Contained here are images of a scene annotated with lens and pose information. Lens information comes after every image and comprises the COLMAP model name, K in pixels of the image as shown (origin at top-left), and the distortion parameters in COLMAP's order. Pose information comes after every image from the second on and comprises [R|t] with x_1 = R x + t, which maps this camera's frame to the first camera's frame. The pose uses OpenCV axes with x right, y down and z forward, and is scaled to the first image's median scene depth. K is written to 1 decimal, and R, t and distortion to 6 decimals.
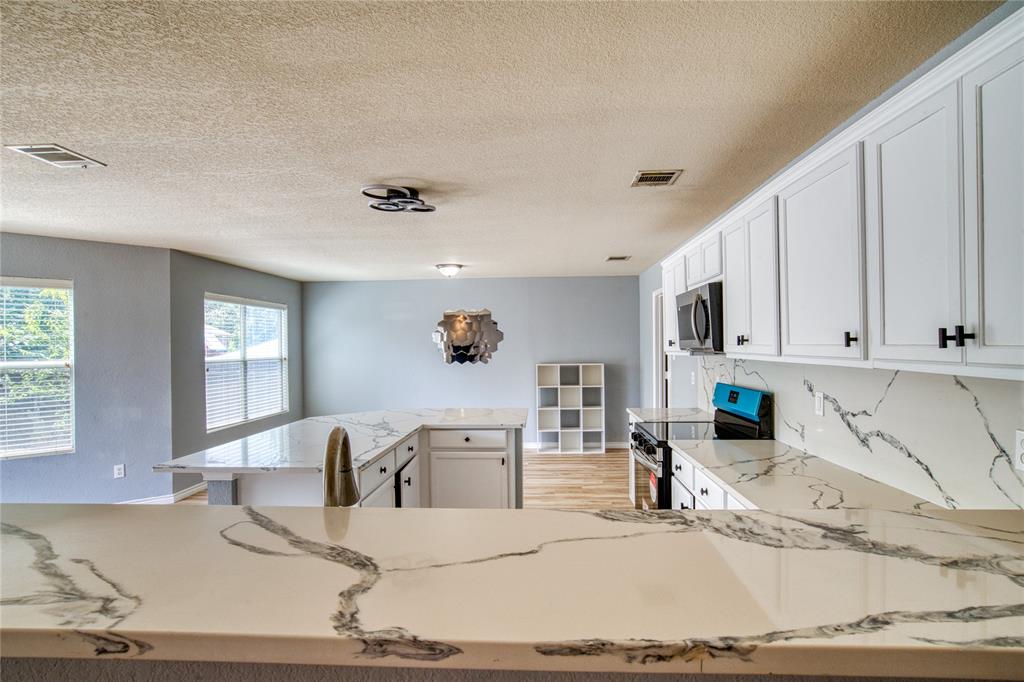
lens RADIAL K [[530.6, 0, 513.2], [0, 530.6, 344.3], [0, 0, 1]] dist [-0.052829, 0.028762]
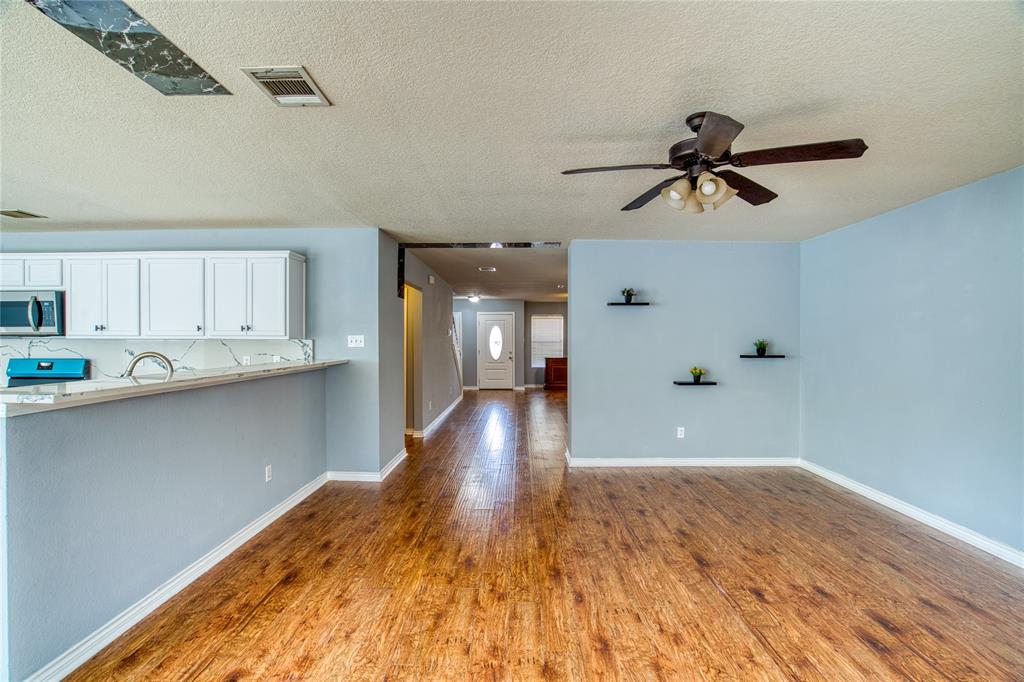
lens RADIAL K [[483.0, 0, 512.4], [0, 483.0, 344.8], [0, 0, 1]] dist [-0.064534, 0.025240]
pose [[-0.039415, -0.002078, 0.999221, -0.855008], [-0.002222, 0.999996, 0.001992, 0.030809], [-0.999220, -0.002142, -0.039419, -0.248649]]
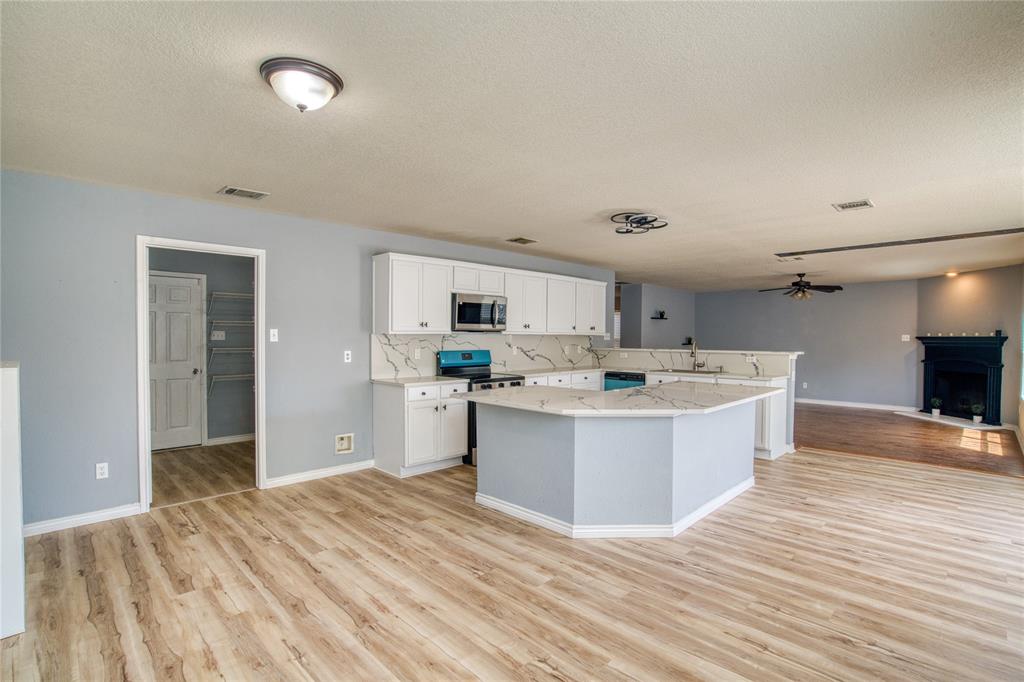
lens RADIAL K [[483.0, 0, 512.4], [0, 483.0, 344.8], [0, 0, 1]] dist [-0.064534, 0.025240]
pose [[-0.743028, -0.003036, 0.669254, -0.722422], [0.003235, 0.999962, 0.008128, 0.042247], [-0.669253, 0.008204, -0.742989, 1.907367]]
